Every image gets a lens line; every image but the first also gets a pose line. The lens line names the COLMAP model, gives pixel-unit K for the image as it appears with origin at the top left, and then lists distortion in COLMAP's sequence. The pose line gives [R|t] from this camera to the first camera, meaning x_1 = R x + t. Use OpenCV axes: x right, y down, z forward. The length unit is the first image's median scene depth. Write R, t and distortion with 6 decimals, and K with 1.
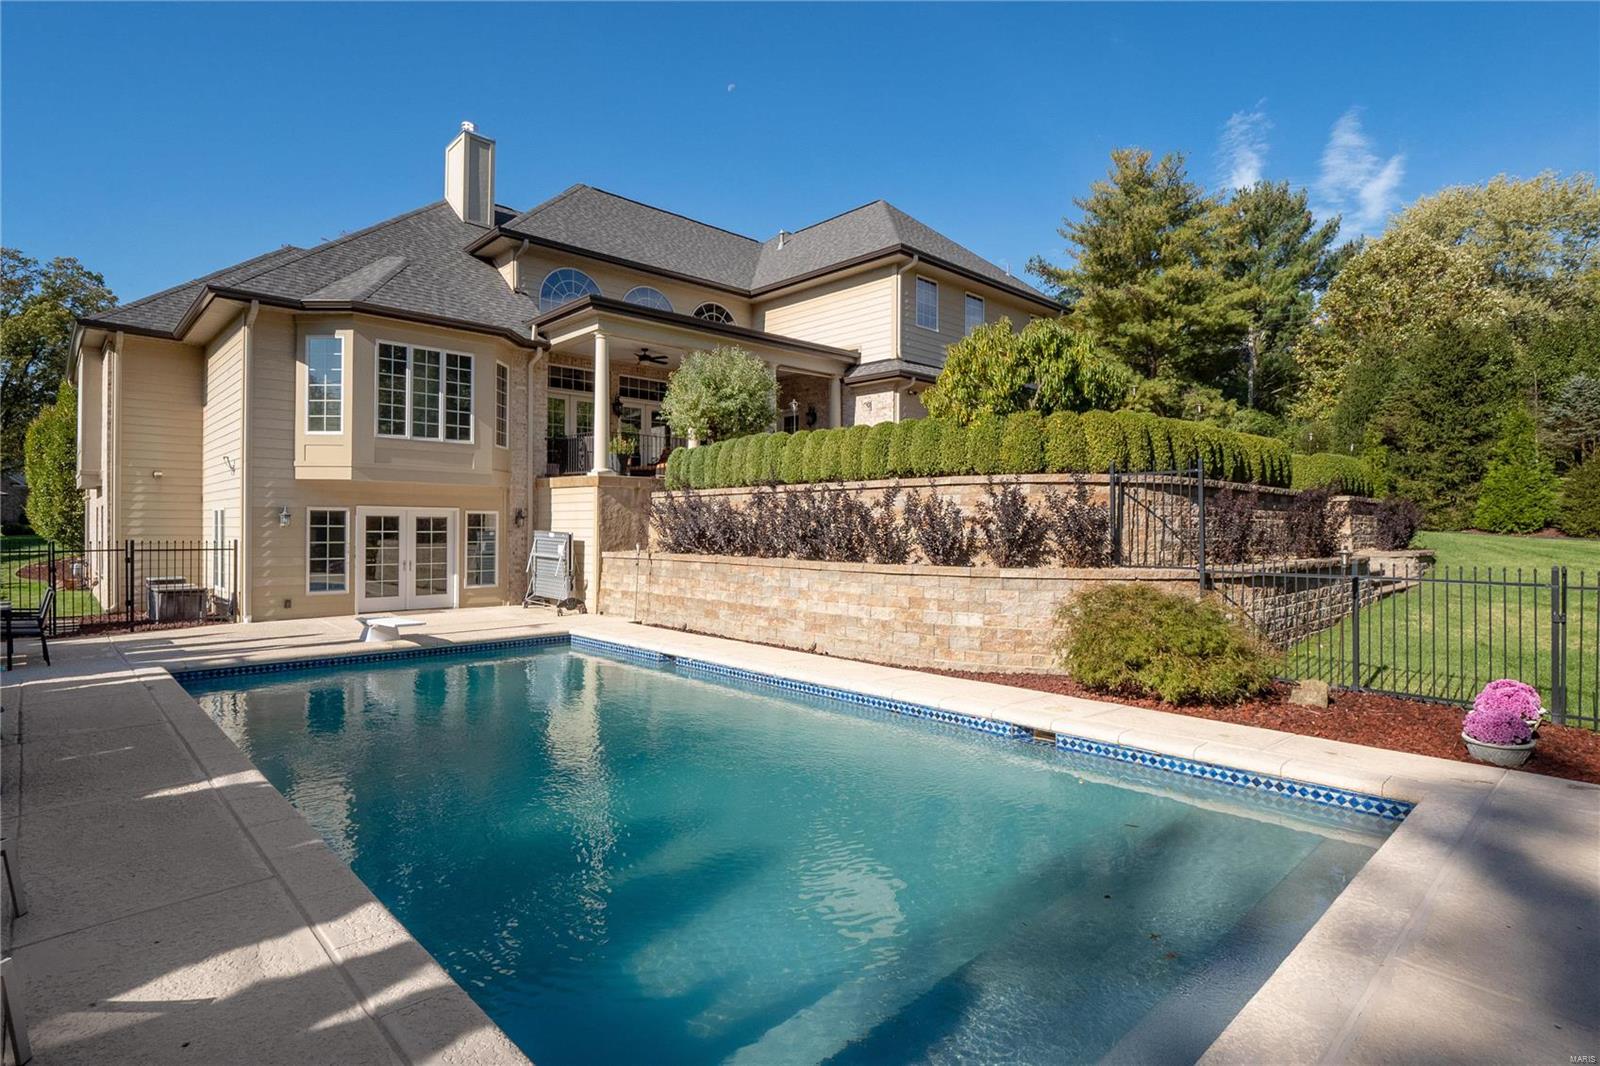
lens RADIAL K [[813.7, 0, 794.8], [0, 813.7, 525.3], [0, 0, 1]] dist [-0.002105, -0.001328]
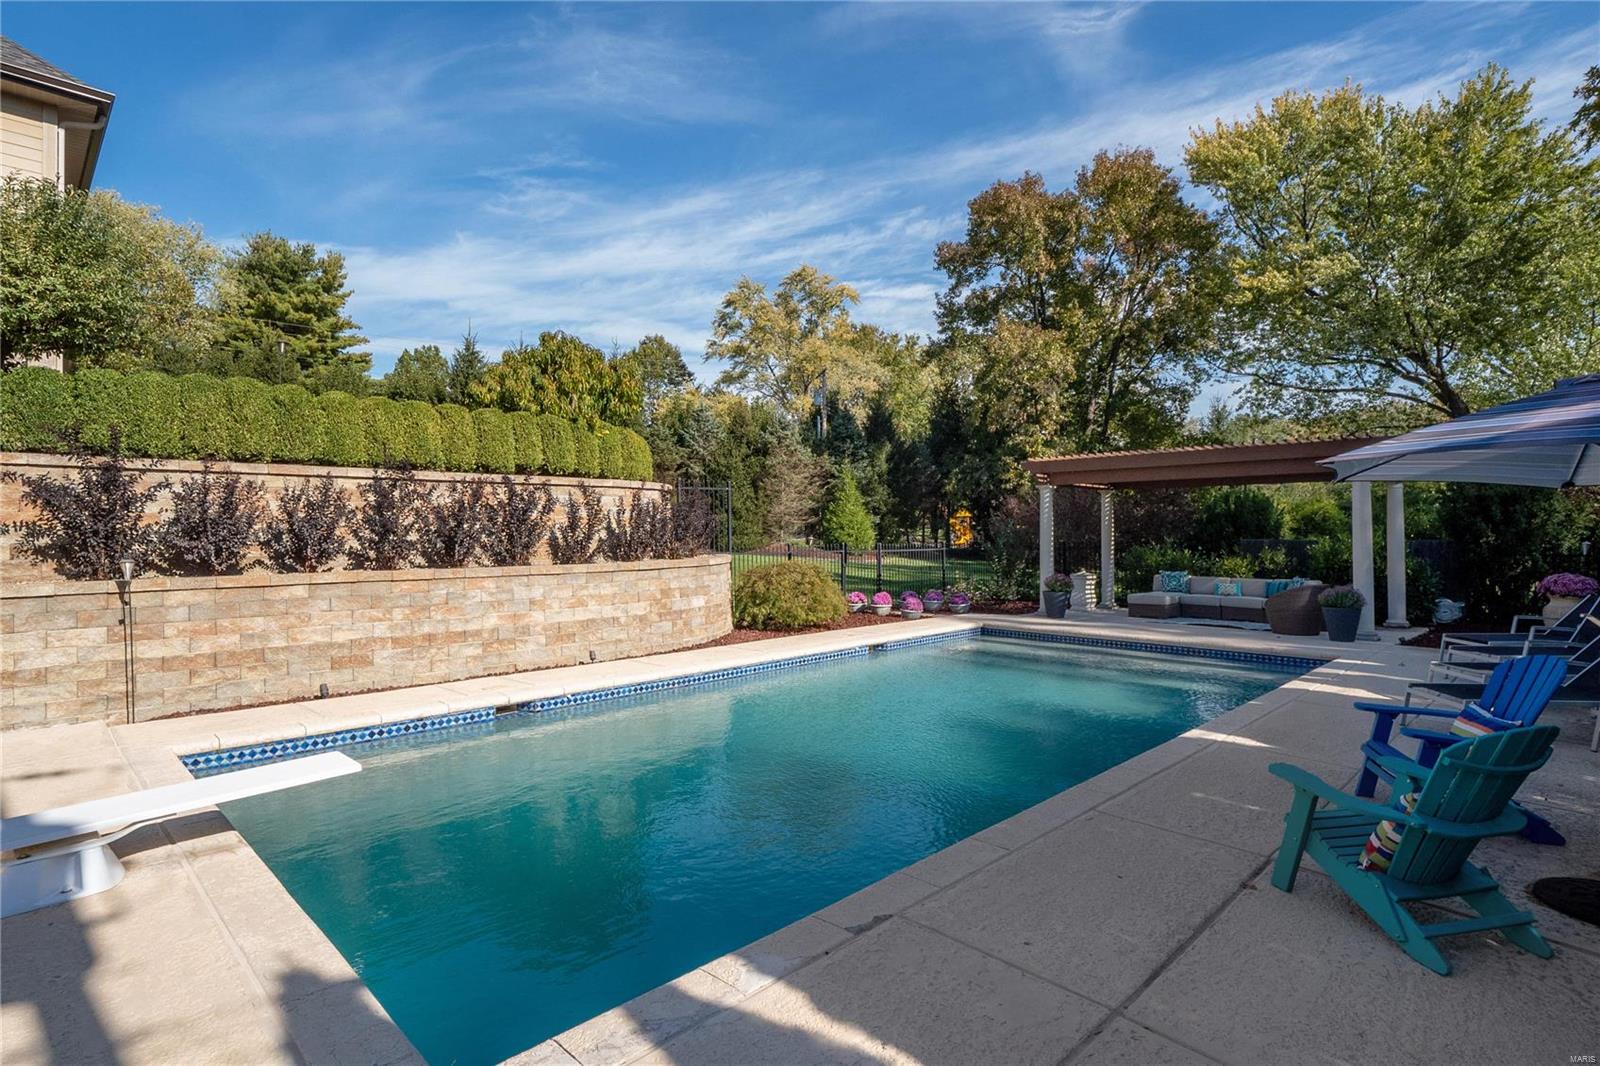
lens RADIAL K [[813.7, 0, 794.8], [0, 813.7, 525.3], [0, 0, 1]] dist [-0.002105, -0.001328]
pose [[-0.034602, -0.000569, 0.999401, -0.880134], [-0.000299, 1.000000, 0.000559, 0.000182], [-0.999401, -0.000280, -0.034603, 0.775311]]
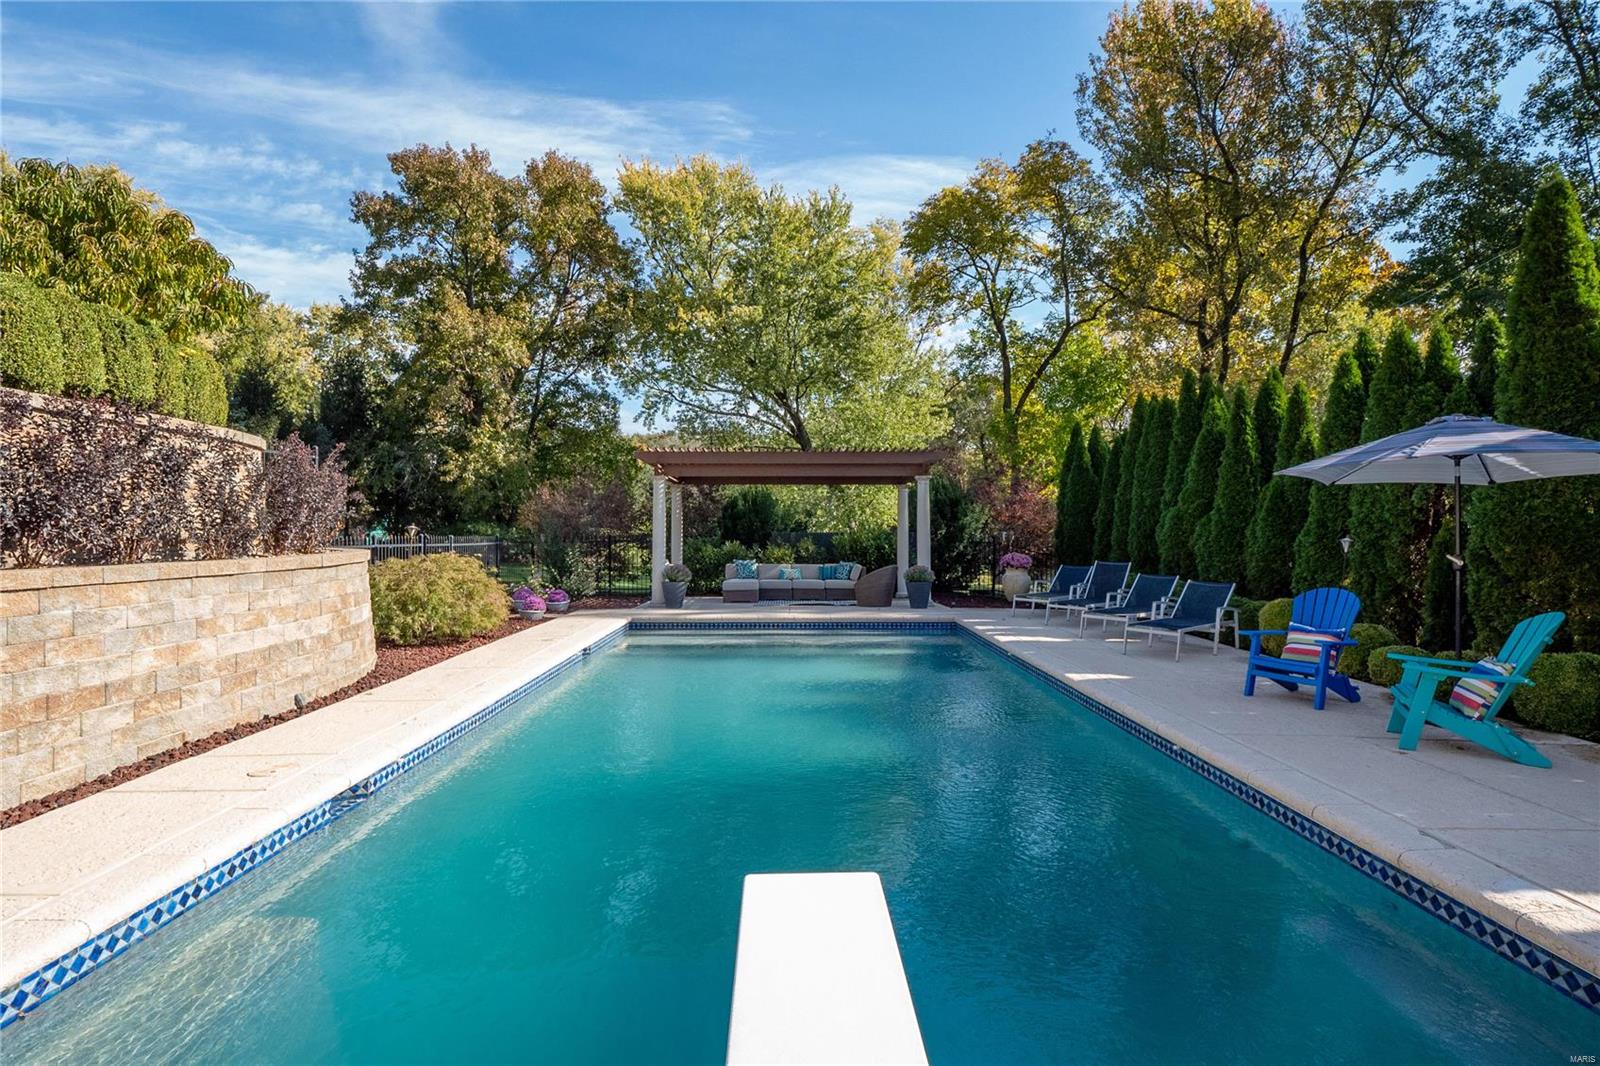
lens RADIAL K [[813.7, 0, 794.8], [0, 813.7, 525.3], [0, 0, 1]] dist [-0.002105, -0.001328]
pose [[-0.741706, -0.002012, 0.670722, -0.612936], [-0.008241, 0.999947, -0.006113, 0.022061], [-0.670675, -0.010061, -0.741684, 1.156524]]
